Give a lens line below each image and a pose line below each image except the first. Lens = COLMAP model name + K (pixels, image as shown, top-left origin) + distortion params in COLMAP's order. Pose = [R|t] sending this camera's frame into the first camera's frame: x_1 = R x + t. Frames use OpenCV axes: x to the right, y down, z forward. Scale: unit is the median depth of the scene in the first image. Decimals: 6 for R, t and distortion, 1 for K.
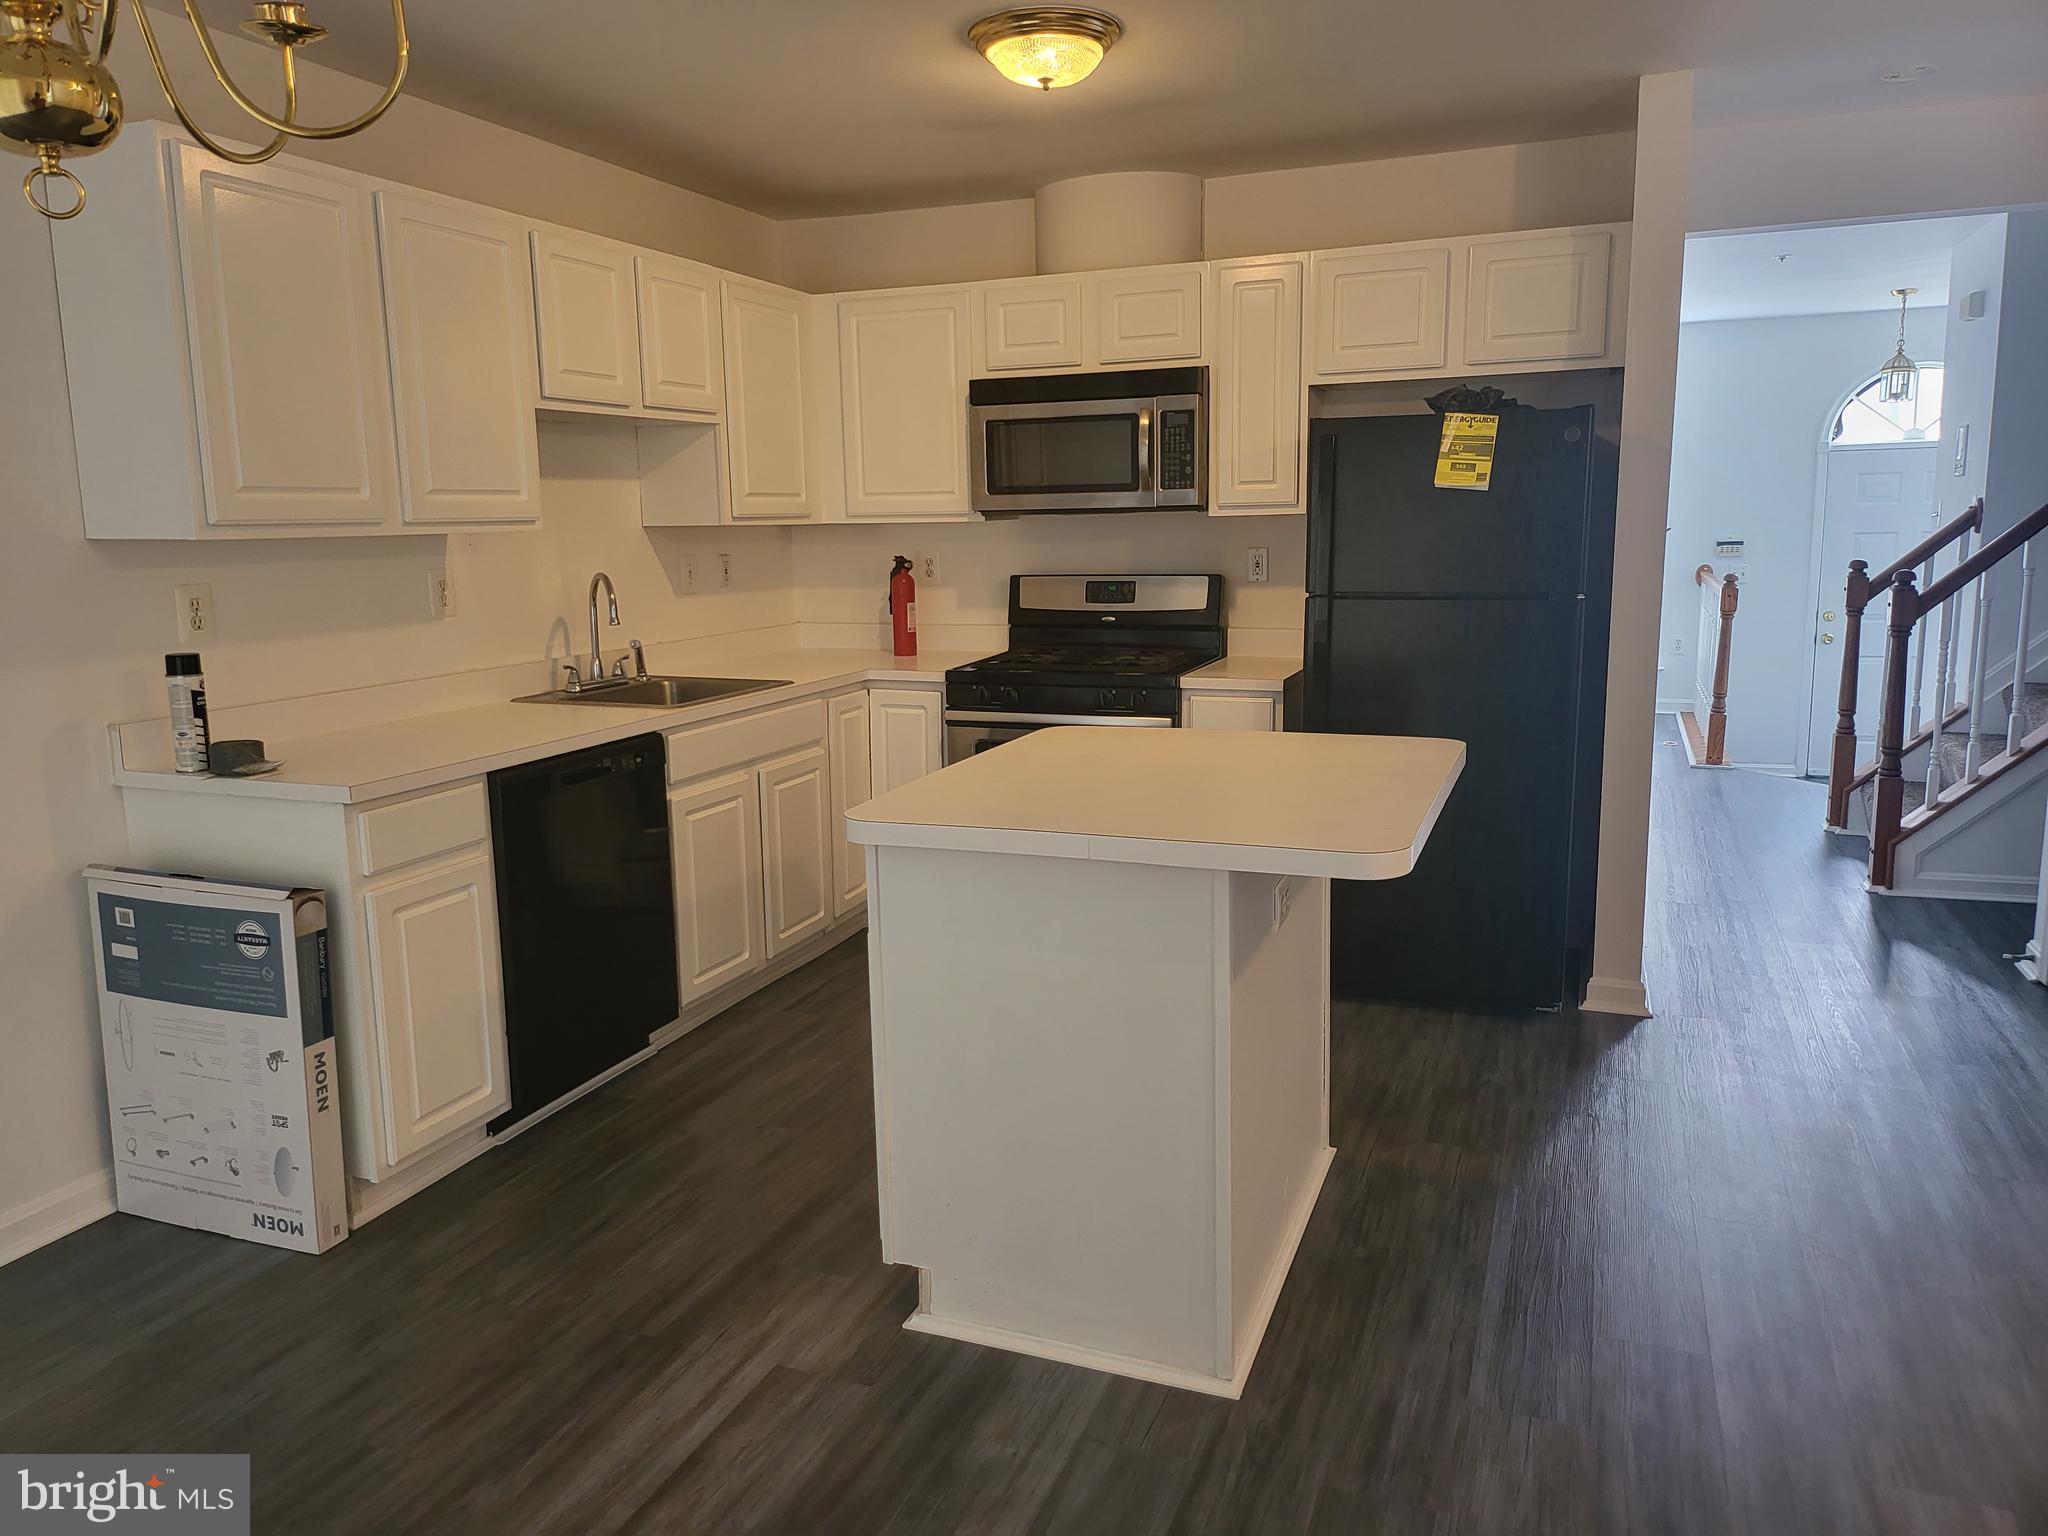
lens RADIAL K [[1449.7, 0, 1024.0], [0, 1449.7, 768.0], [0, 0, 1]] dist [0.071843, -0.076119]
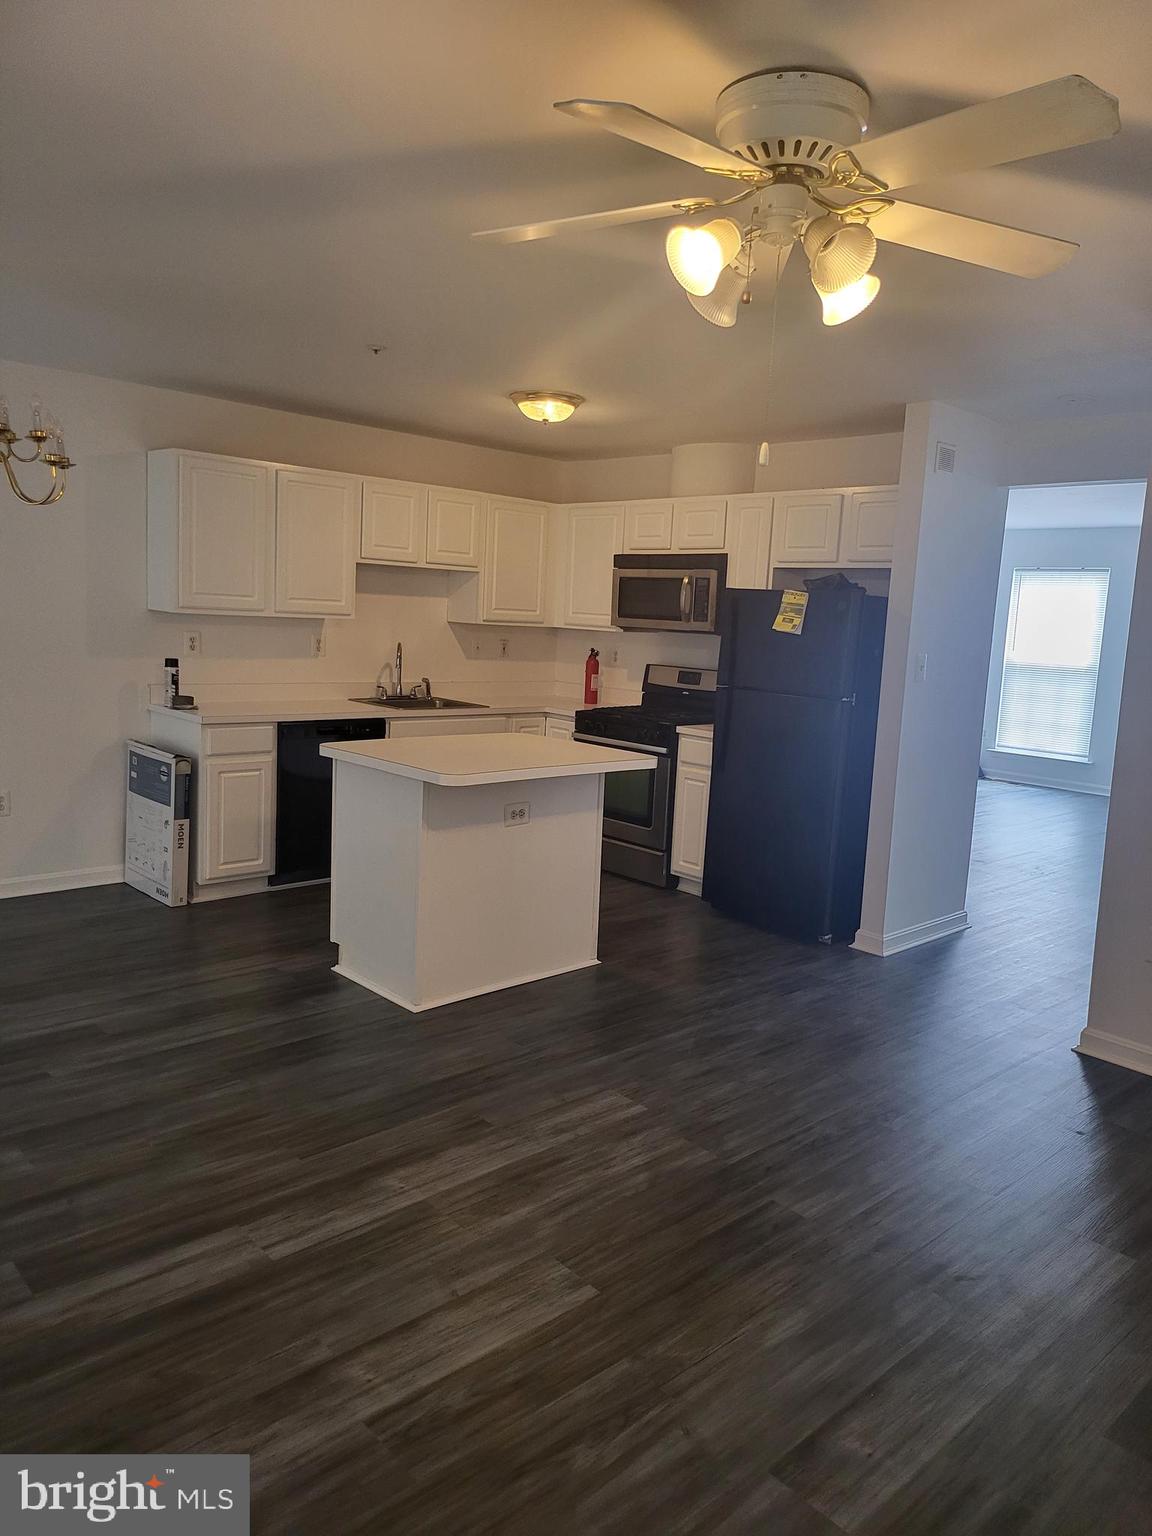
lens RADIAL K [[1087.2, 0, 577.4], [0, 1087.2, 760.2], [0, 0, 1]] dist [0.071843, -0.076119]
pose [[0.902828, 0.122661, -0.412135, 0.636161], [-0.140745, 0.989951, -0.013684, 0.016042], [0.406315, 0.070360, 0.911020, -0.297296]]
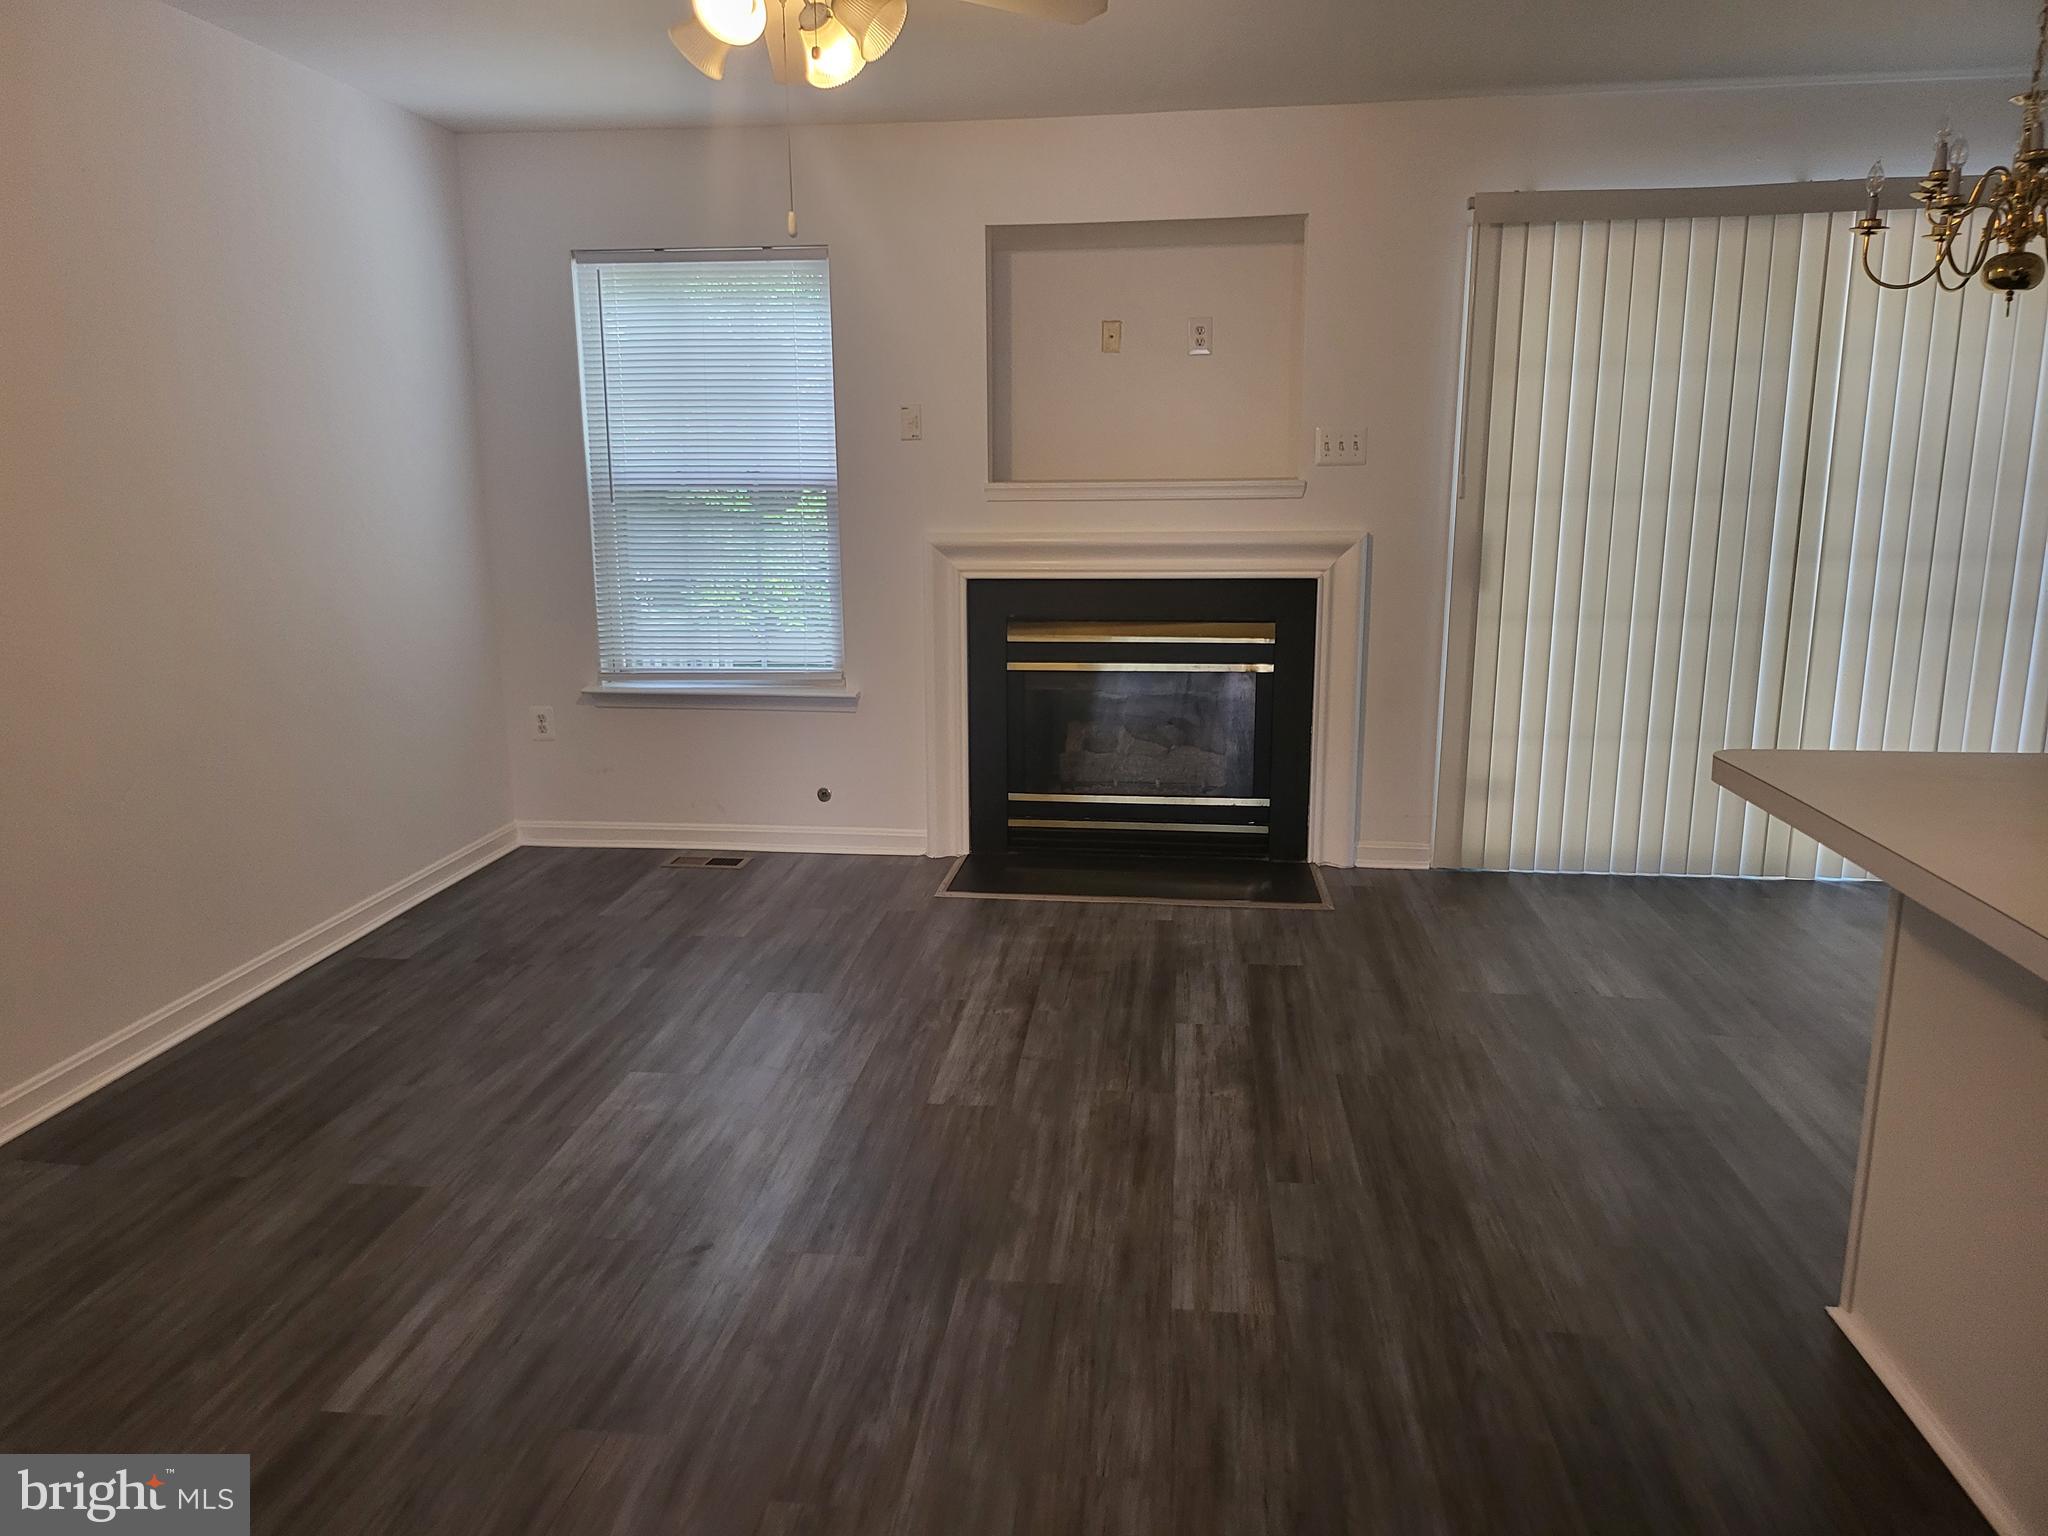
lens RADIAL K [[1449.7, 0, 1024.0], [0, 1449.7, 768.0], [0, 0, 1]] dist [0.071843, -0.076119]
pose [[-0.963967, 0.081569, -0.253207, 0.565520], [-0.018664, 0.928746, 0.370246, -0.180457], [0.265366, 0.361631, -0.893758, 1.005147]]
